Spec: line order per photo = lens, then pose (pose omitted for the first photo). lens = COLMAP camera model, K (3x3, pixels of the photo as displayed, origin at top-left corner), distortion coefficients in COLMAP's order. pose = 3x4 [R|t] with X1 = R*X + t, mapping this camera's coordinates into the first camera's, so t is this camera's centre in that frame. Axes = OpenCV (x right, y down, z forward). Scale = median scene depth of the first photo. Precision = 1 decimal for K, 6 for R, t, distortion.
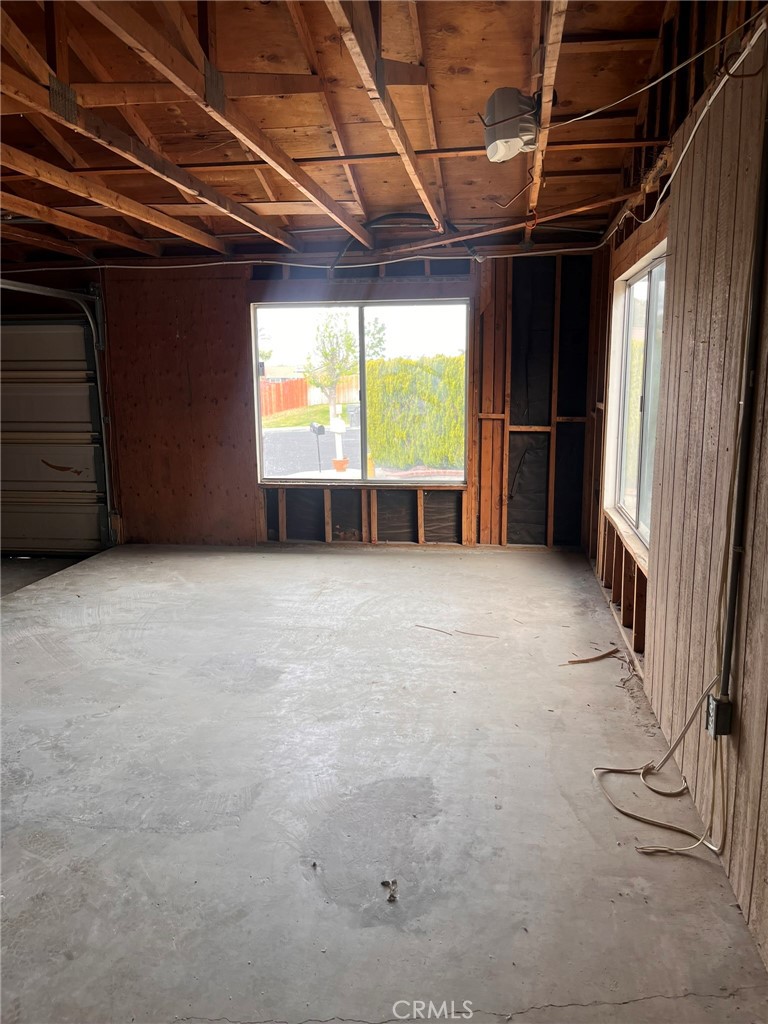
lens RADIAL K [[776.0, 0, 384.0], [0, 776.0, 512.0], [0, 0, 1]] dist [0.056489, -0.085736]
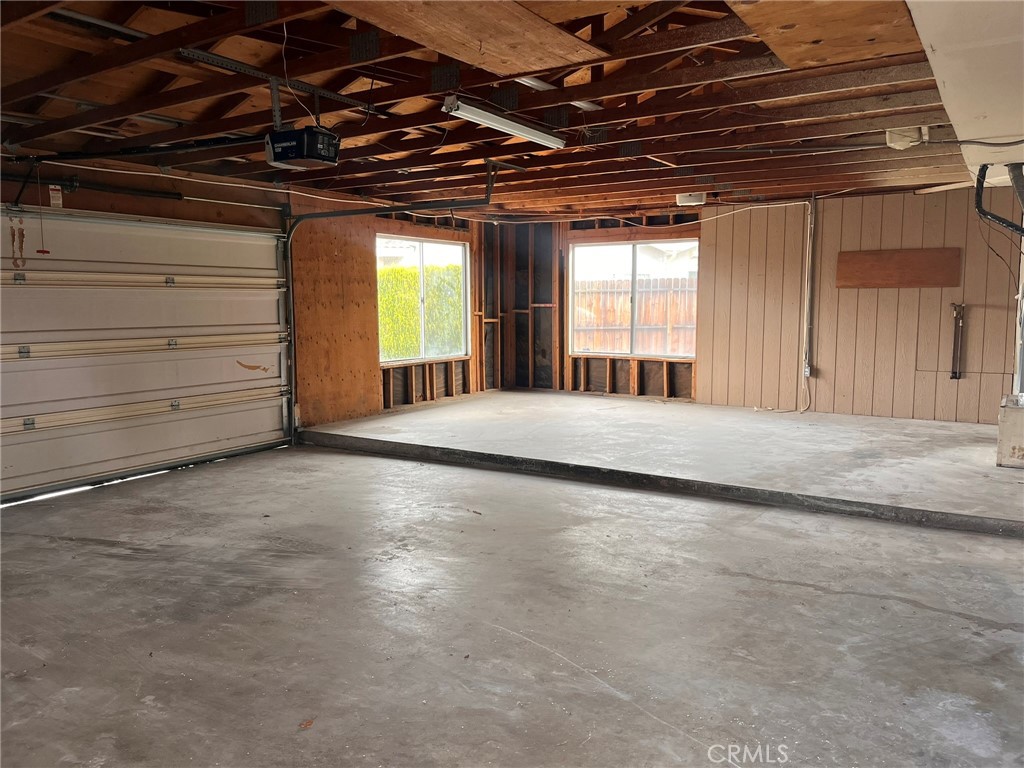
lens RADIAL K [[776.0, 0, 511.0], [0, 776.0, 381.9], [0, 0, 1]] dist [0.056489, -0.085736]
pose [[0.419274, -0.087401, 0.903643, -1.916733], [0.158087, 0.987177, 0.022131, -0.005640], [-0.893990, 0.133575, 0.427714, 0.349665]]
